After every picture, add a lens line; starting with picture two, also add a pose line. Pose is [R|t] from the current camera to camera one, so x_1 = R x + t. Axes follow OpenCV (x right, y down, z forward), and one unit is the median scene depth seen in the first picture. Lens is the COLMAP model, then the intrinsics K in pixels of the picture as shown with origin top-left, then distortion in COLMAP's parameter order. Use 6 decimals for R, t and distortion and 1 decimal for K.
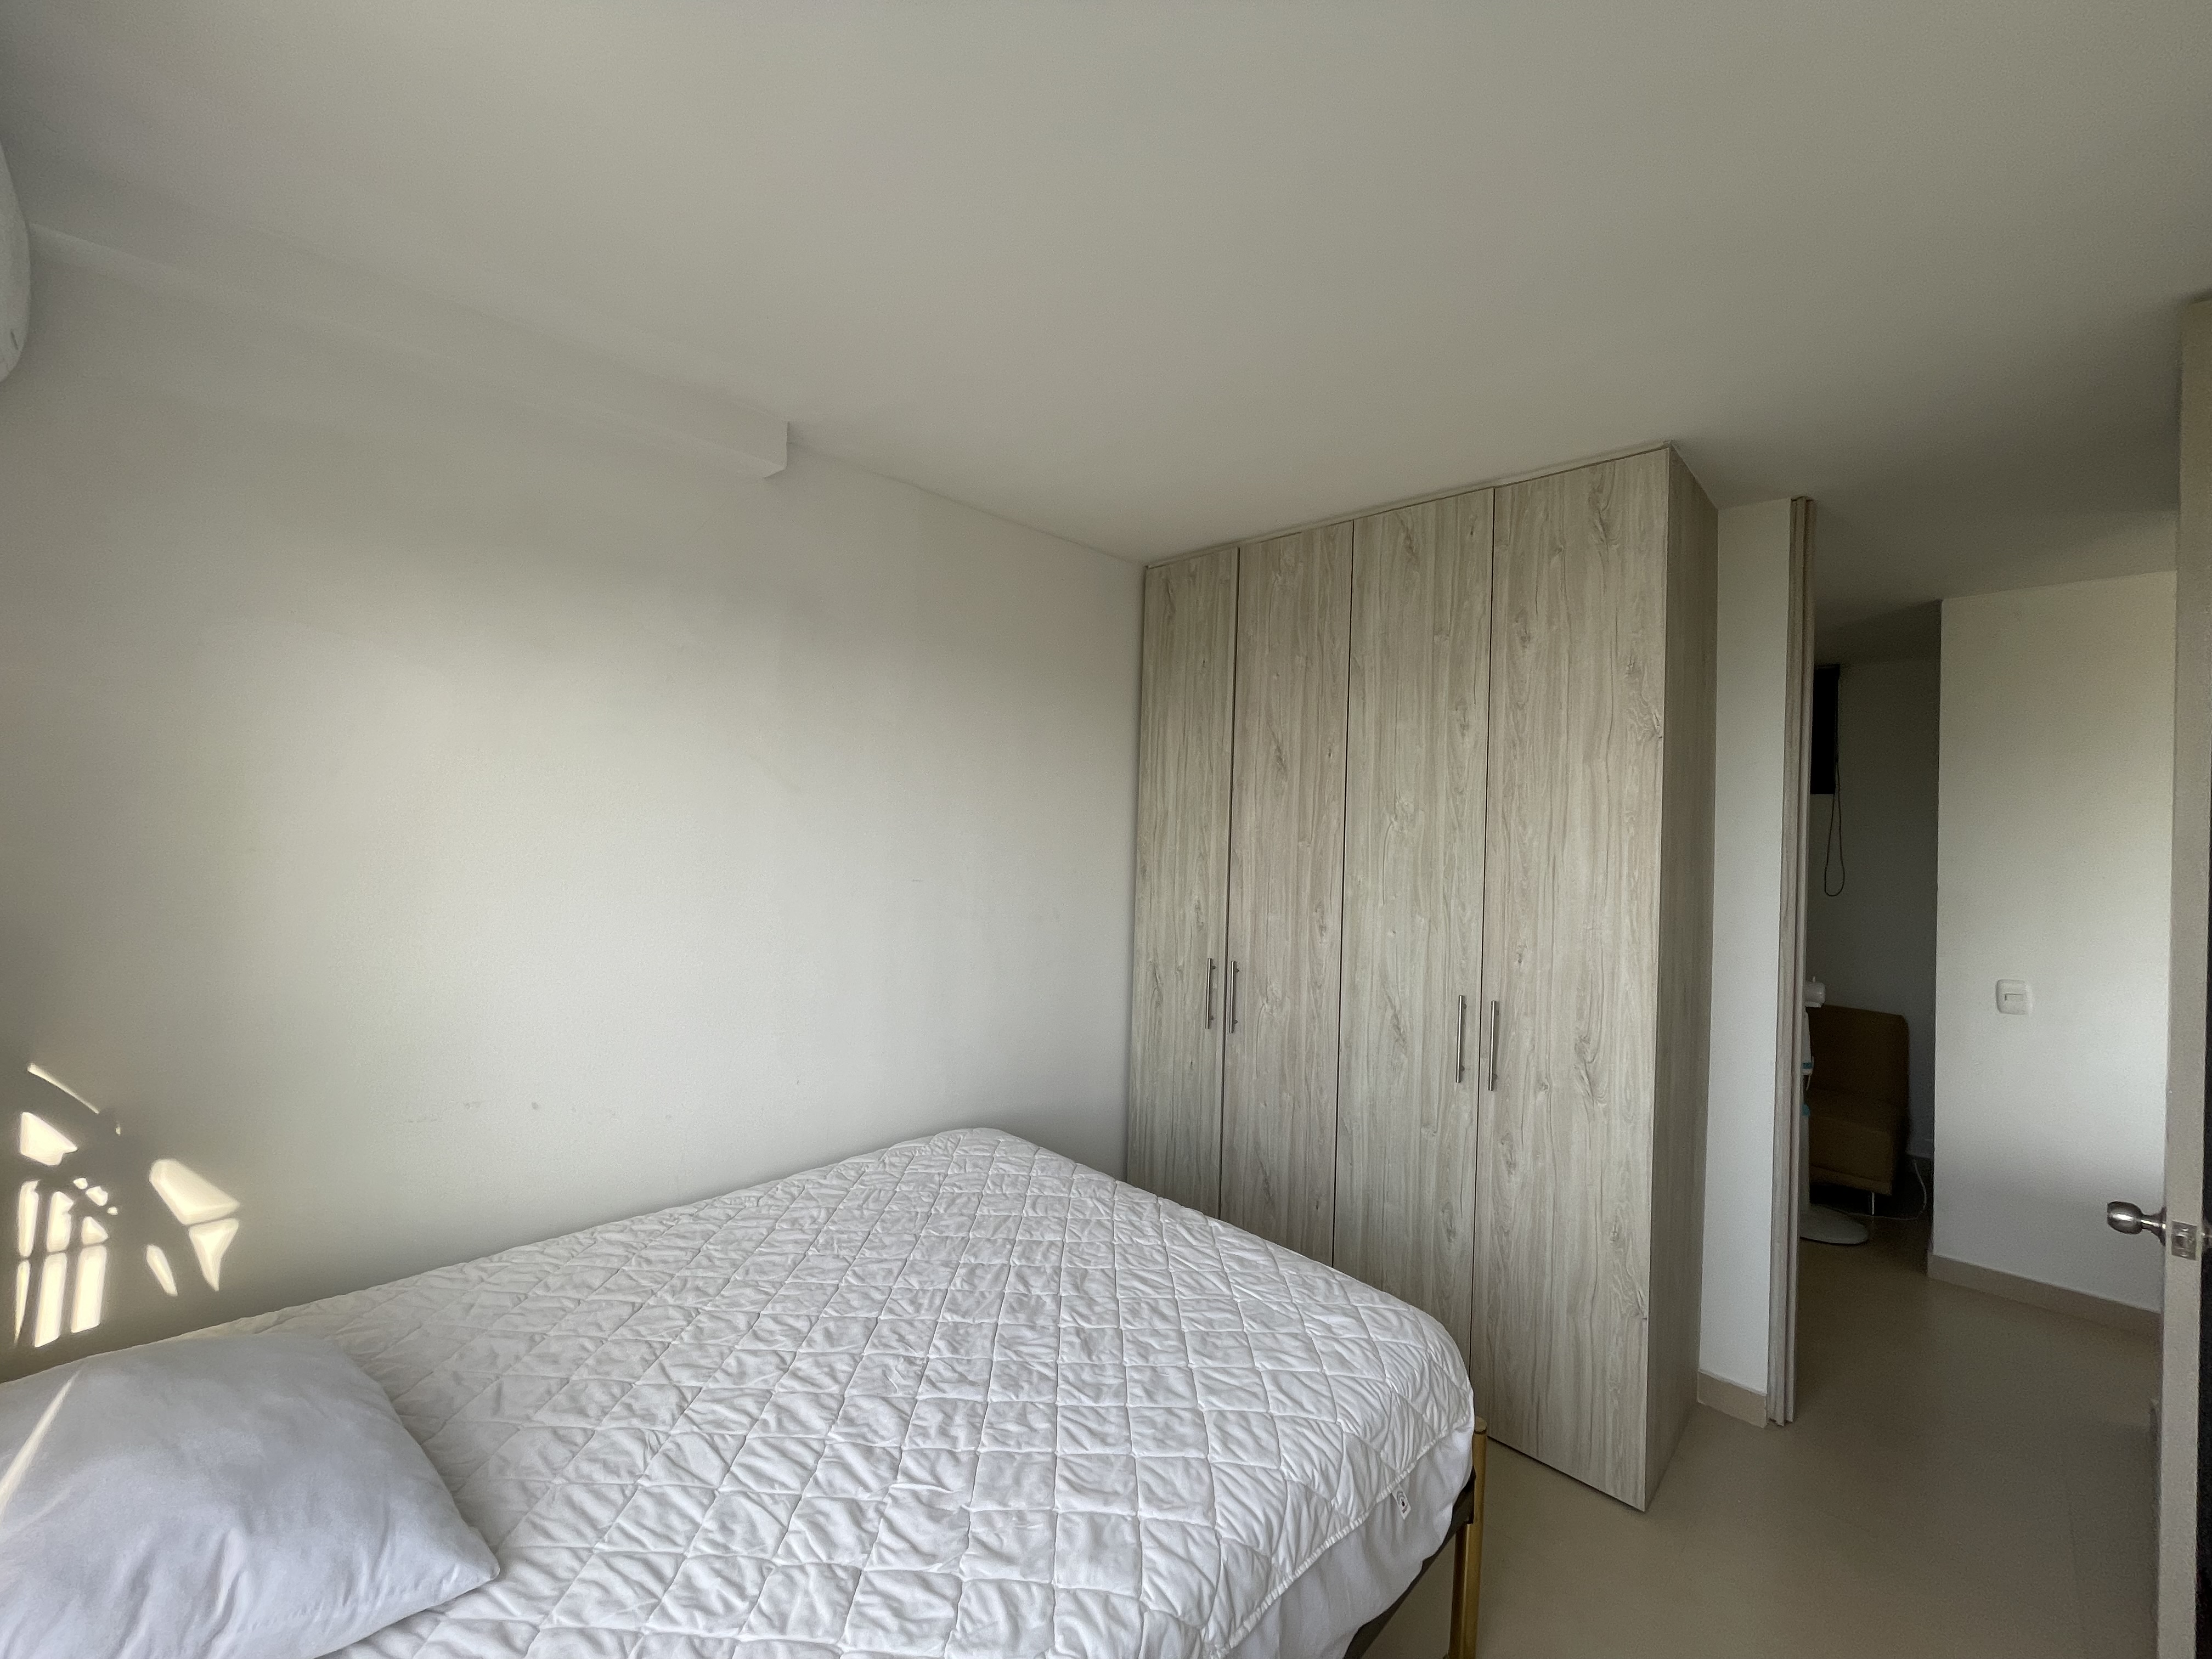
lens RADIAL K [[901.0, 0, 1096.9], [0, 901.0, 820.9], [0, 0, 1]] dist [-0.000936, 0.000276]
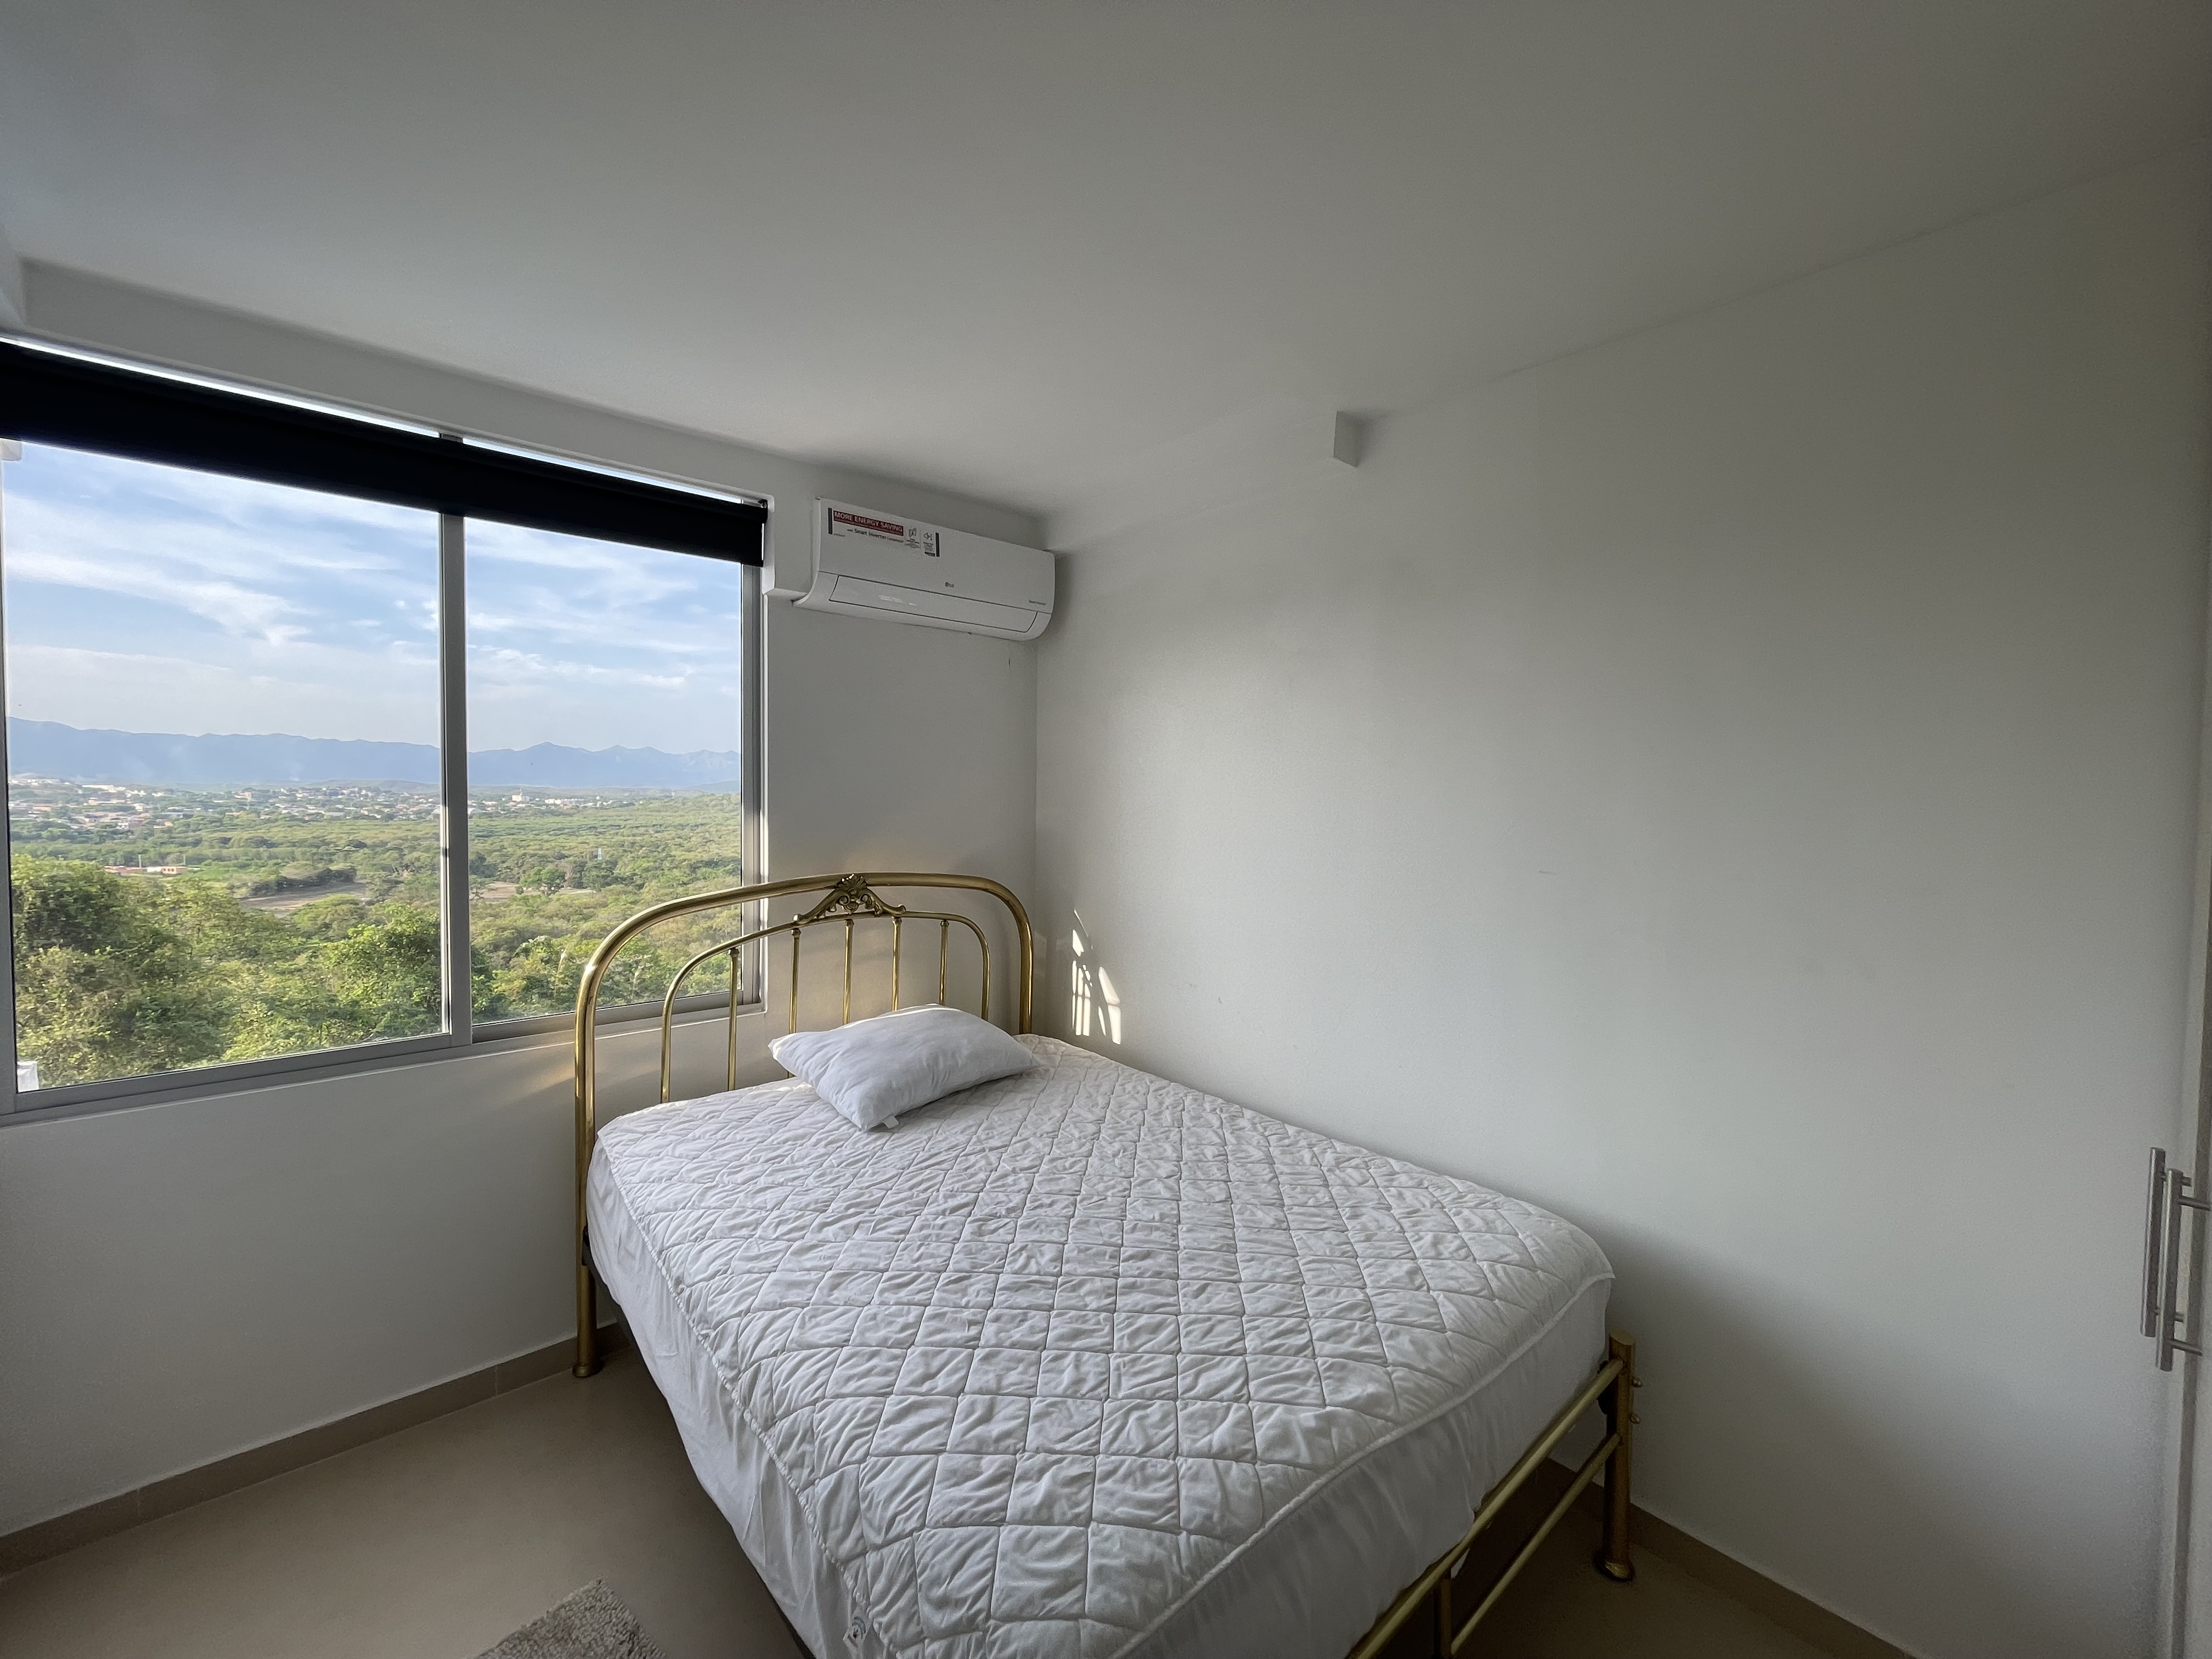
lens RADIAL K [[896.3, 0, 1126.0], [0, 896.3, 822.6], [0, 0, 1]] dist [-0.047598, 0.017335]
pose [[-0.046499, 0.005816, -0.998901, 1.017658], [-0.011416, 0.999915, 0.006354, 0.032718], [0.998853, 0.011698, -0.046428, 1.167037]]
